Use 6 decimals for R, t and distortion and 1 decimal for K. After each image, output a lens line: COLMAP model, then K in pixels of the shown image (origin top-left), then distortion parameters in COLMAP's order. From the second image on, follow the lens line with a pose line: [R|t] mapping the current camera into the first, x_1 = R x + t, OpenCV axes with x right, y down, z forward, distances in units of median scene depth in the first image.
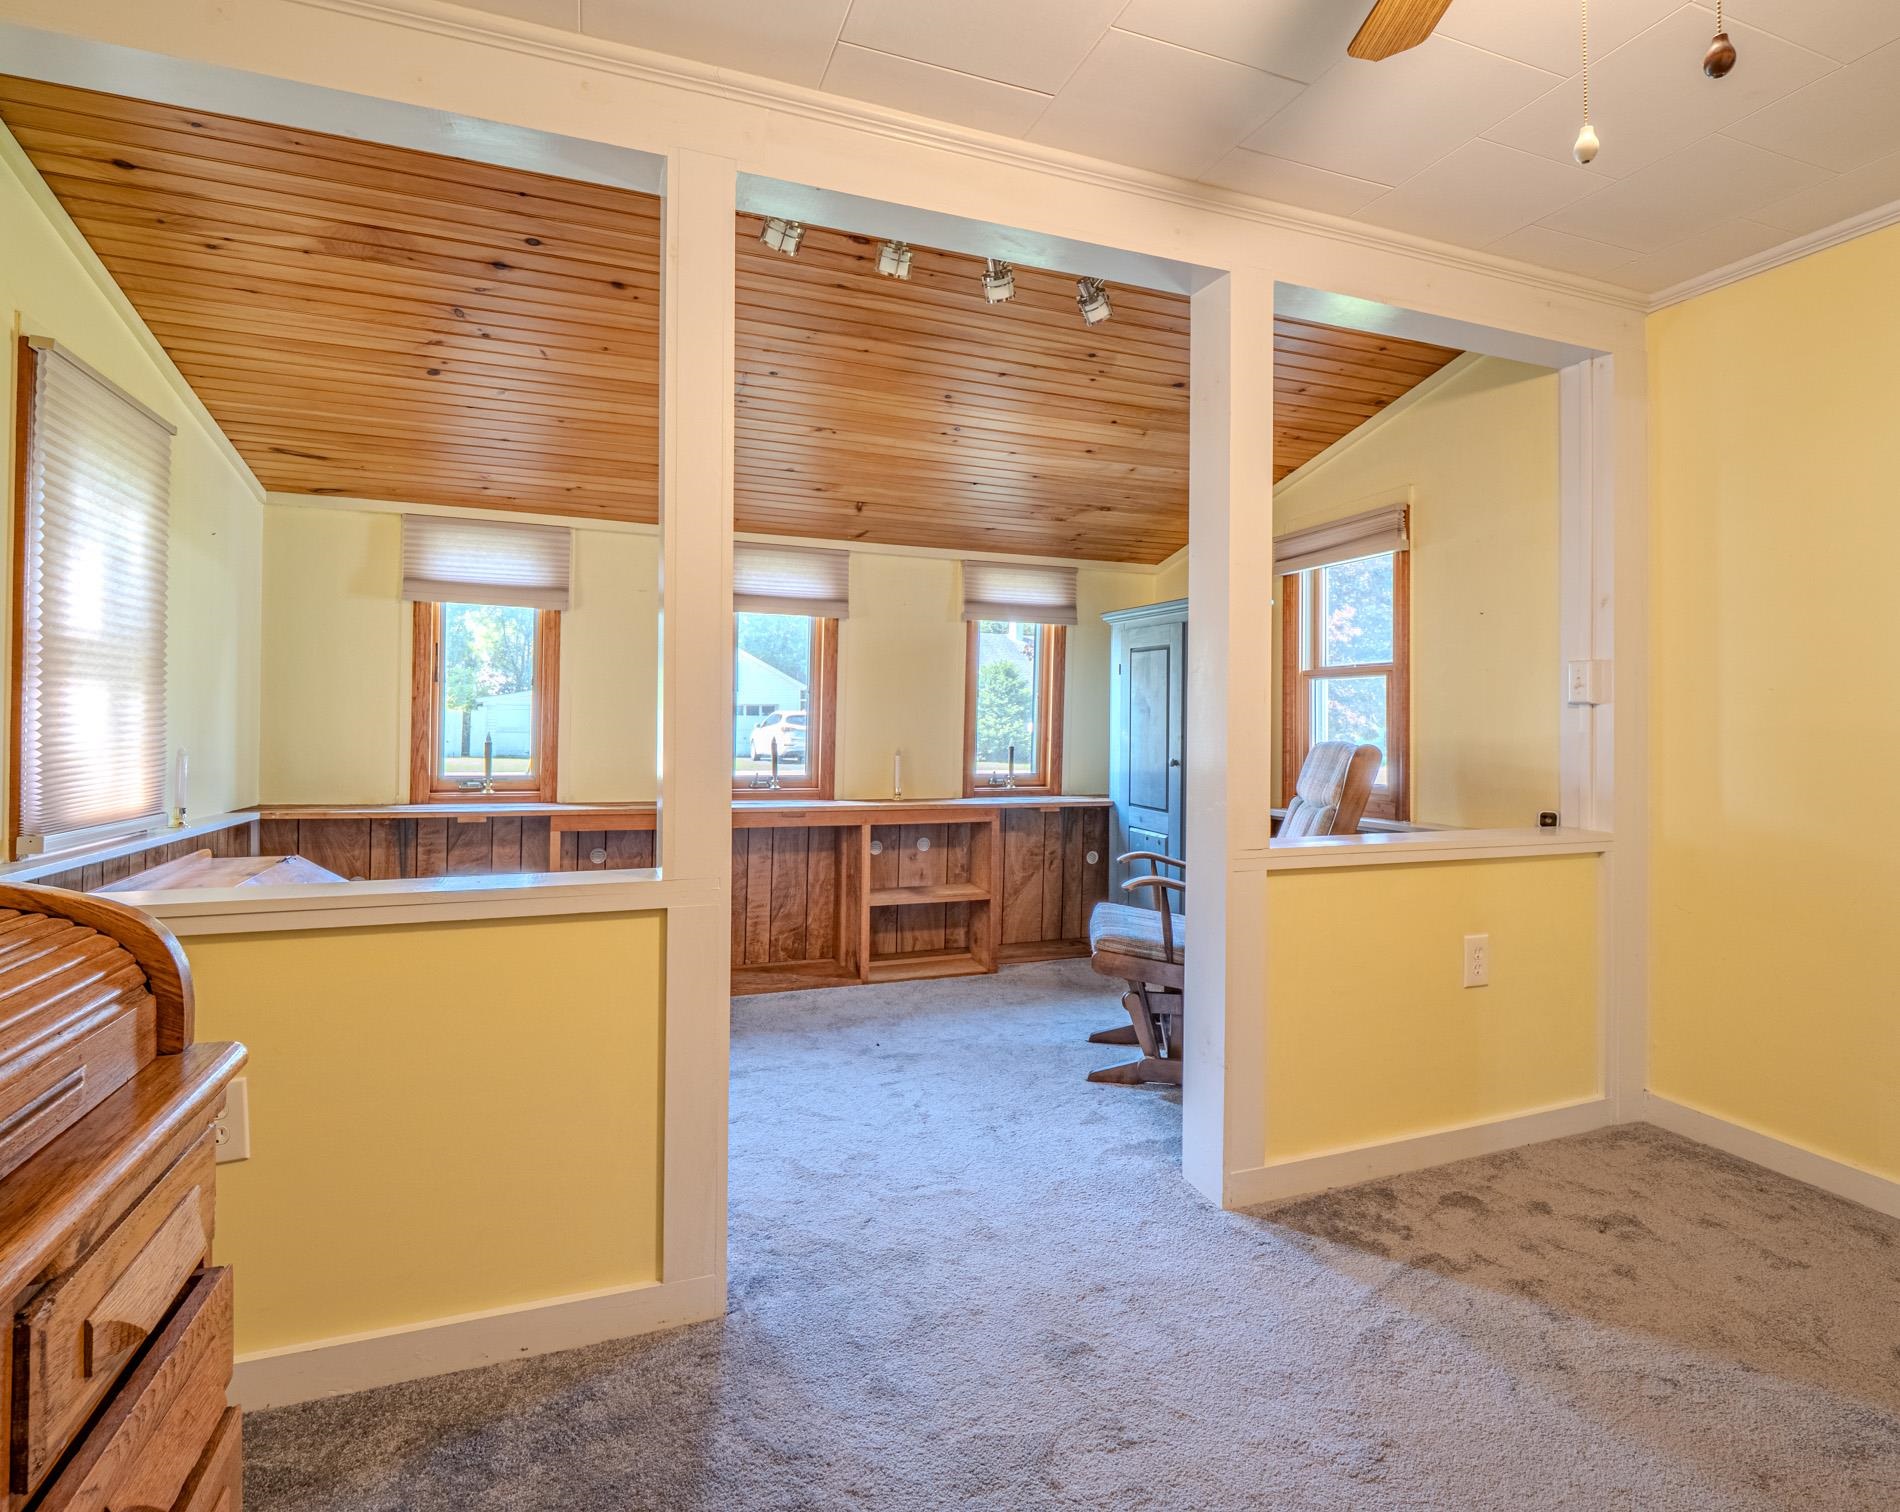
lens RADIAL K [[976.9, 0, 953.7], [0, 976.9, 746.5], [0, 0, 1]] dist [-0.011471, -0.003476]
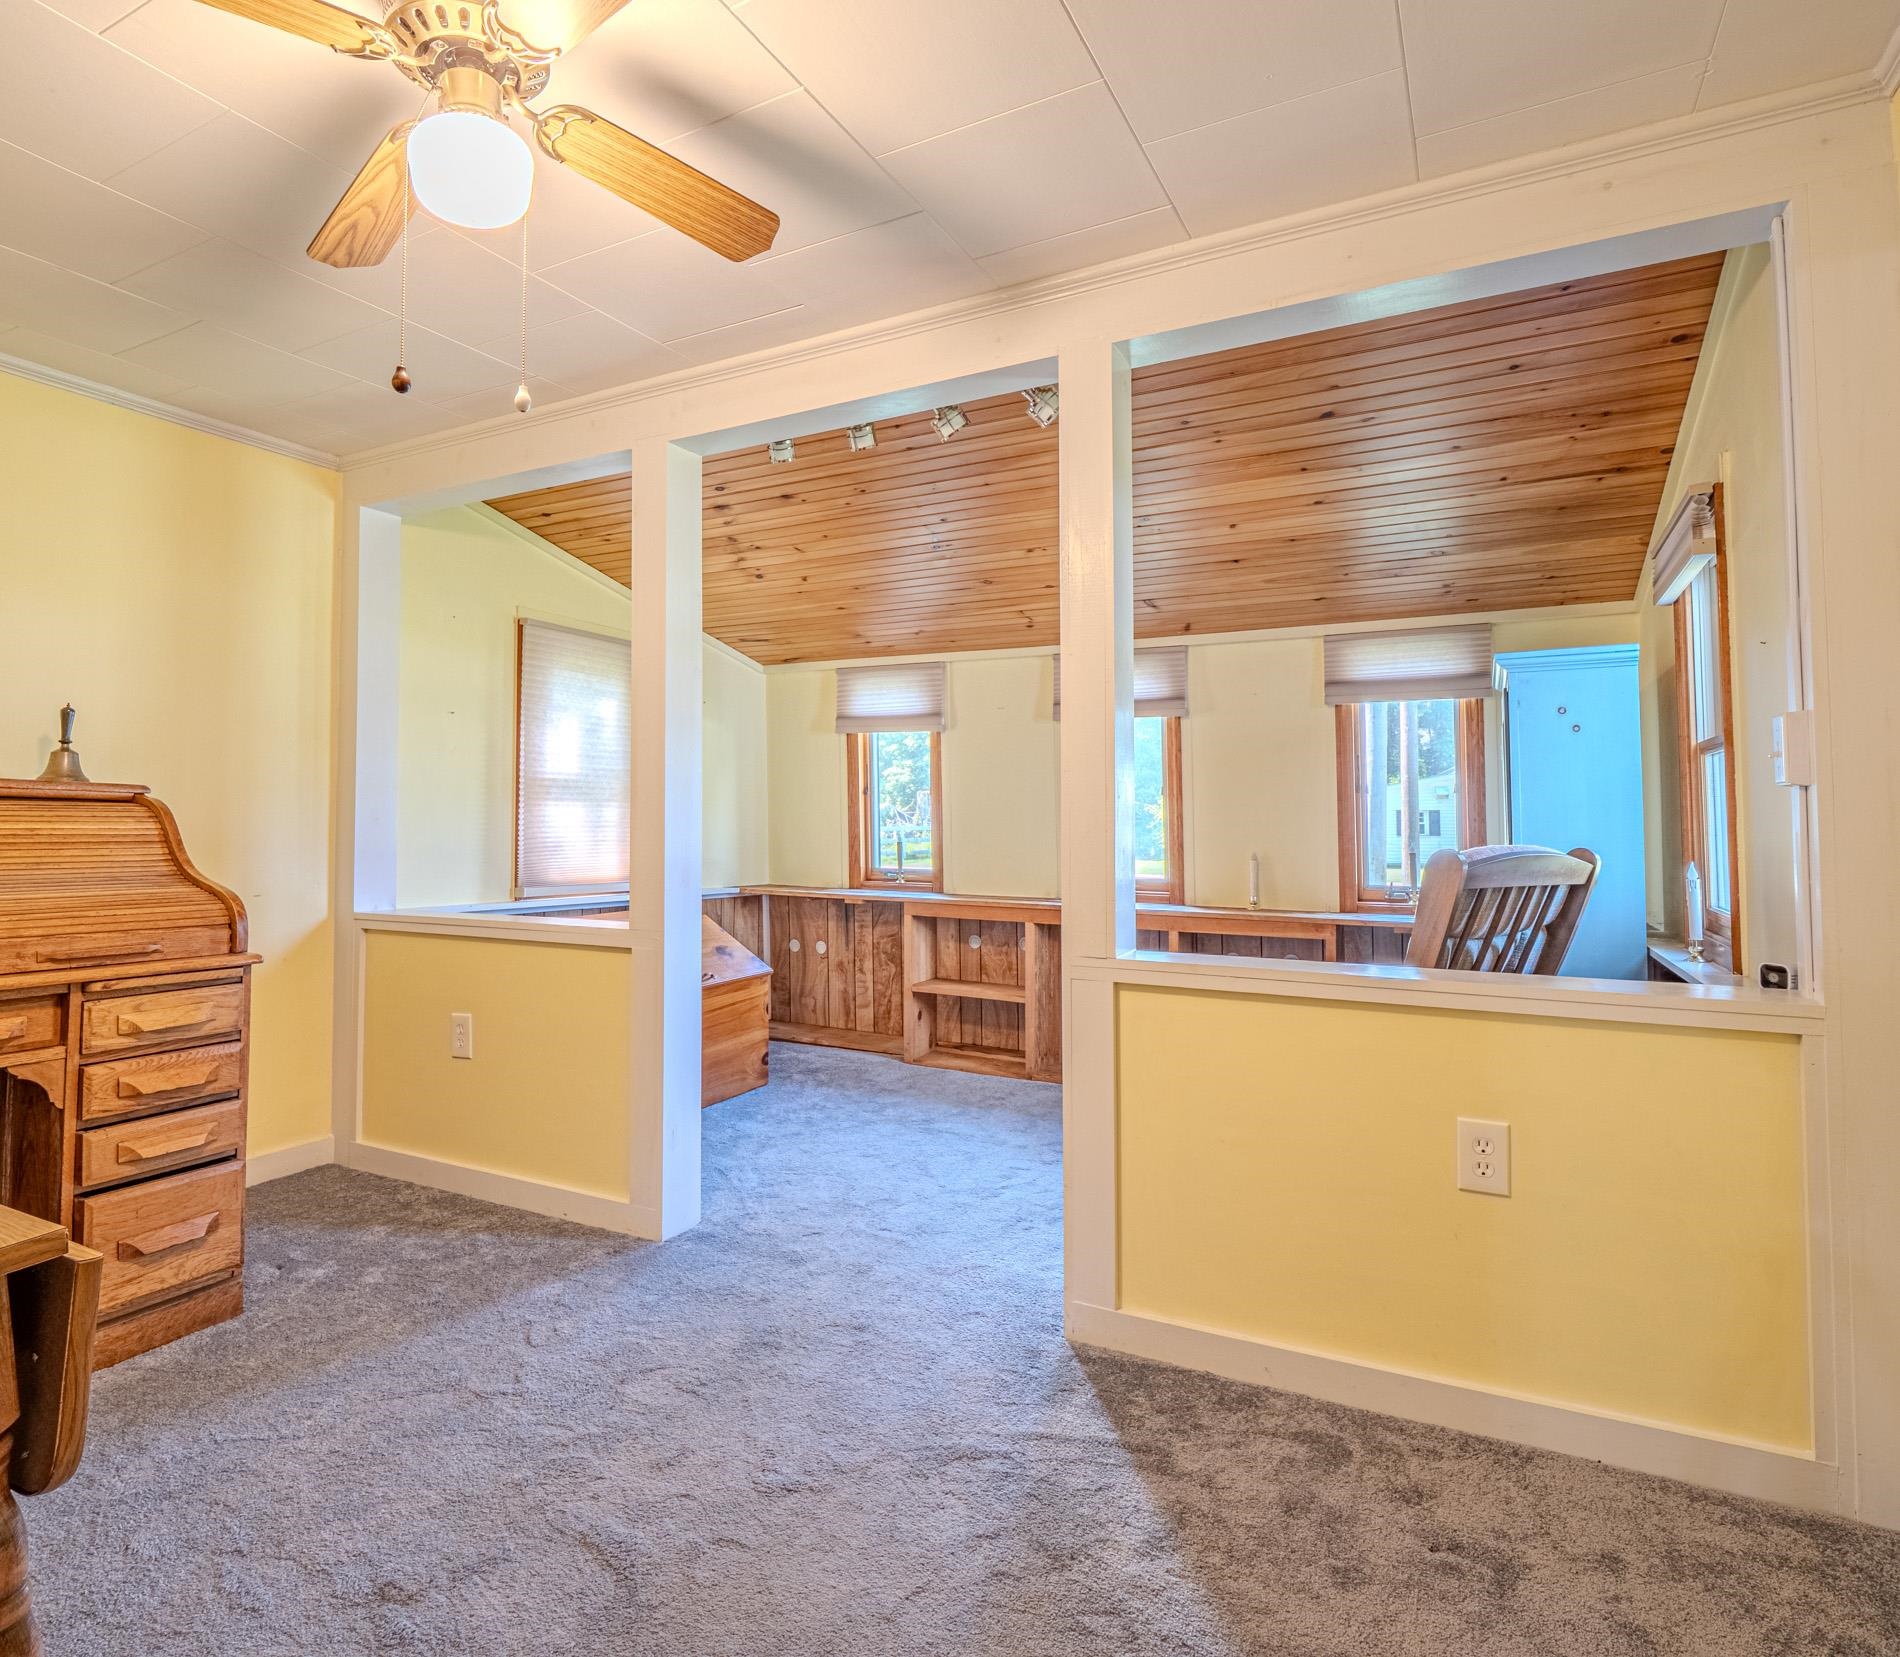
lens RADIAL K [[1118.7, 0, 952.9], [0, 1118.7, 826.9], [0, 0, 1]] dist [-0.007119, -0.004484]
pose [[0.648909, -0.004449, -0.760853, 0.807653], [-0.014942, 0.999716, -0.018589, 0.002551], [0.760719, 0.023432, 0.648658, 0.159425]]
